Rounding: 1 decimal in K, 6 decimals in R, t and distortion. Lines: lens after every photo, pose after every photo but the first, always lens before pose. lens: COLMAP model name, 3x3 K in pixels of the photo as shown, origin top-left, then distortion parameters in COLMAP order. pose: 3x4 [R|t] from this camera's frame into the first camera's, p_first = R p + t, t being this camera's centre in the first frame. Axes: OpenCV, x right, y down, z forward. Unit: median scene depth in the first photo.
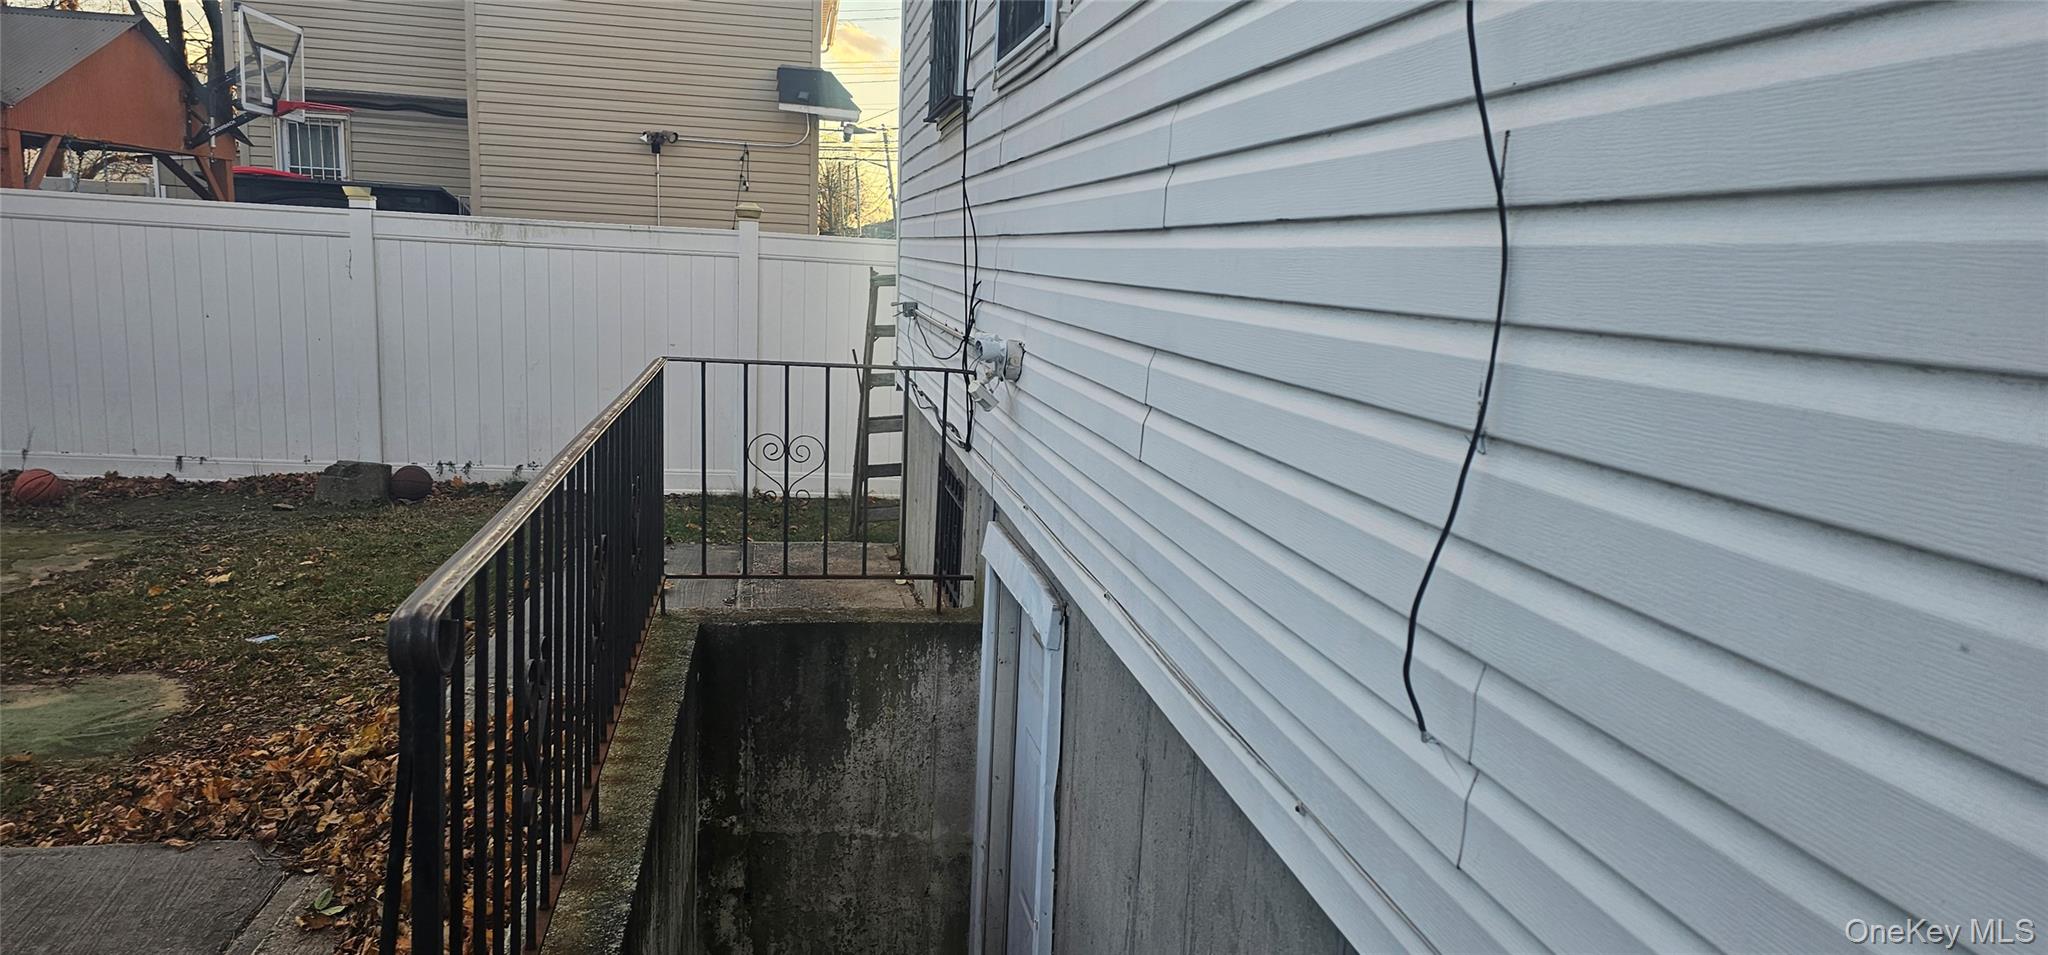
lens RADIAL K [[1388.2, 0, 1026.3], [0, 1388.2, 484.5], [0, 0, 1]] dist [0.059804, -0.055674]
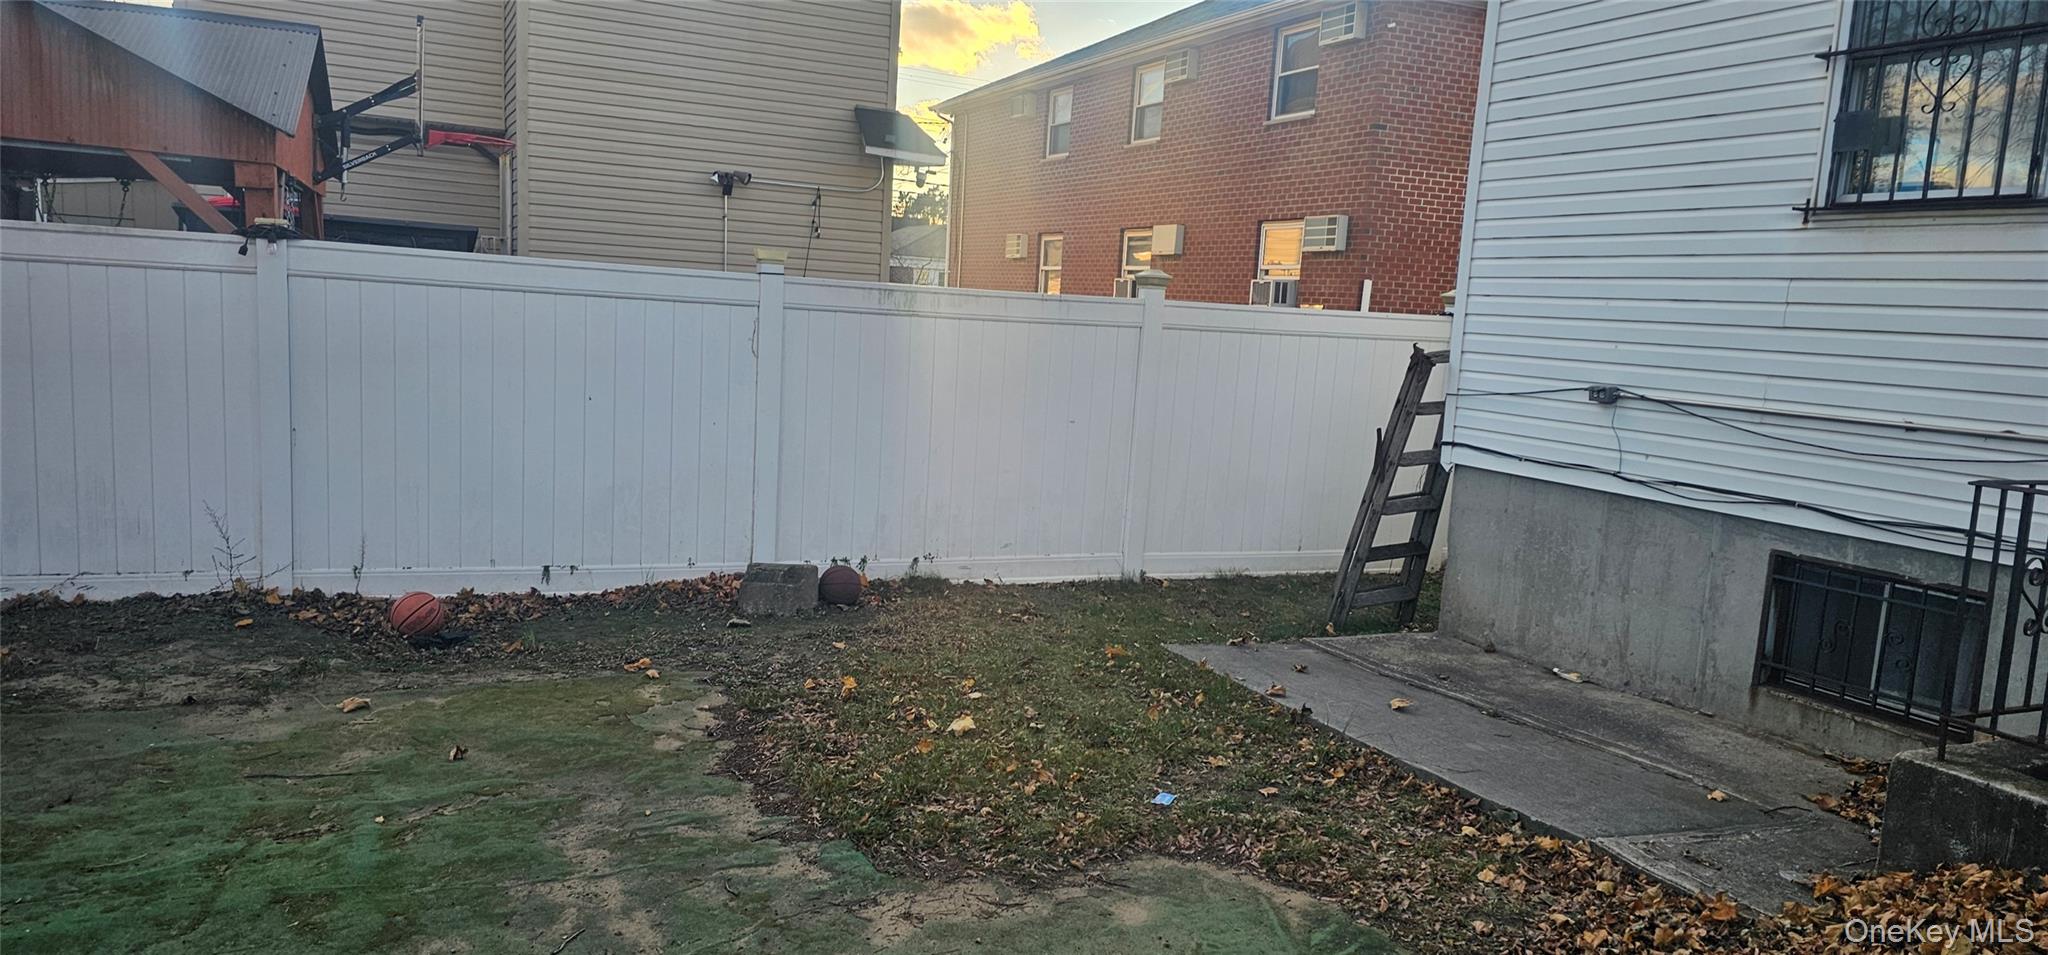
lens RADIAL K [[1388.2, 0, 1030.4], [0, 1388.2, 465.2], [0, 0, 1]] dist [0.059804, -0.055674]
pose [[0.964855, -0.024017, 0.261681, -0.376577], [0.032849, 0.999027, -0.029430, -0.031987], [-0.260720, 0.036992, 0.964705, 0.087291]]
